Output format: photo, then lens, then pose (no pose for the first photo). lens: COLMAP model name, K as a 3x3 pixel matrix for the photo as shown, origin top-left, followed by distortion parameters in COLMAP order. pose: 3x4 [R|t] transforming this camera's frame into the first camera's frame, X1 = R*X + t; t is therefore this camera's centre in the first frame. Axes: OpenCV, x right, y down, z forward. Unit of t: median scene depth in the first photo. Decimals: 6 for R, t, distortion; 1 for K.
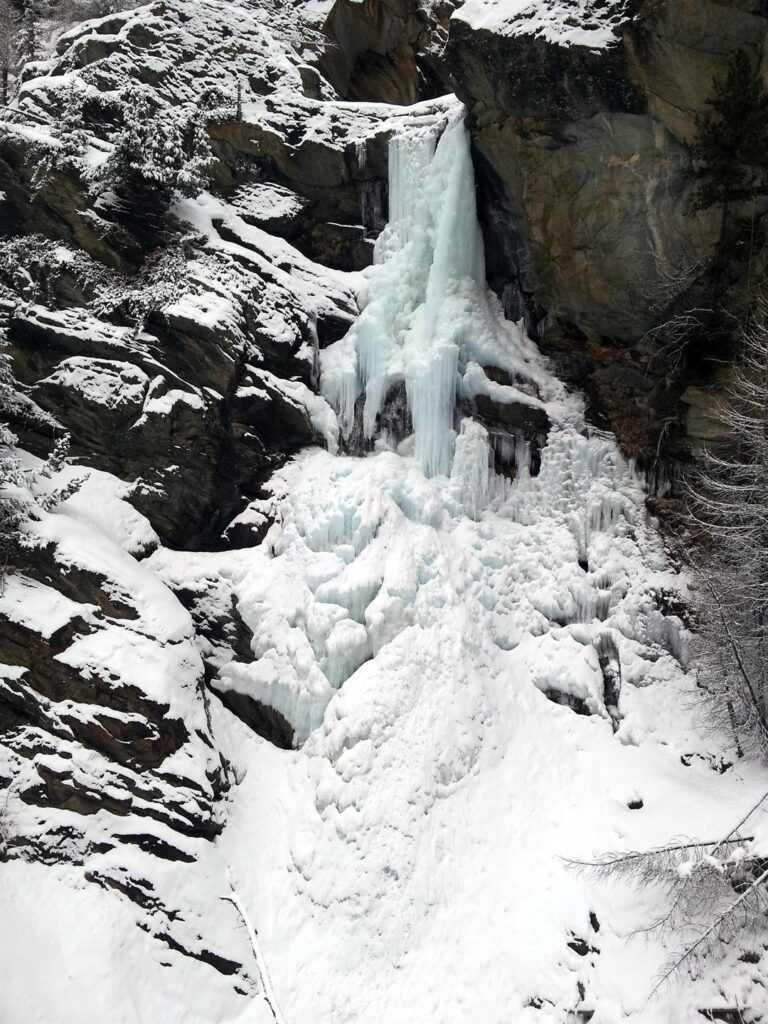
lens RADIAL K [[852.0, 0, 384.0], [0, 852.0, 512.0], [0, 0, 1]] dist [0.108314, -0.216421]
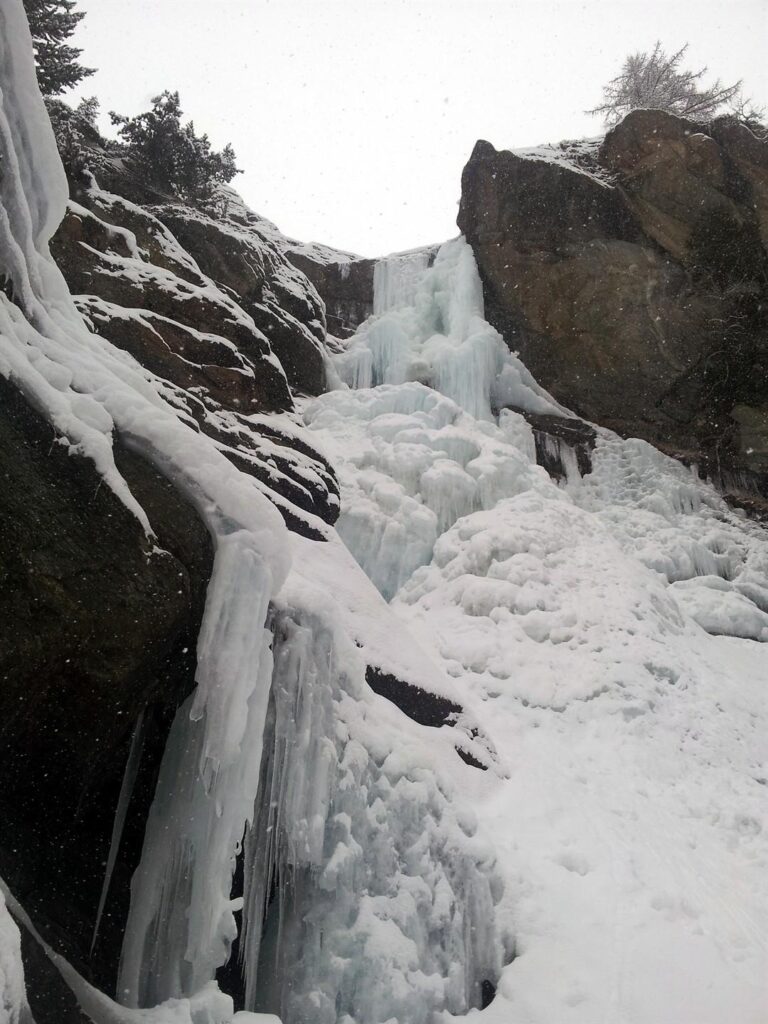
lens RADIAL K [[852.0, 0, 384.0], [0, 852.0, 512.0], [0, 0, 1]] dist [0.108314, -0.216421]
pose [[0.925907, 0.238171, 0.293207, -0.255189], [-0.004585, 0.783219, -0.621729, 0.526900], [-0.377723, 0.574319, 0.726280, 0.493562]]
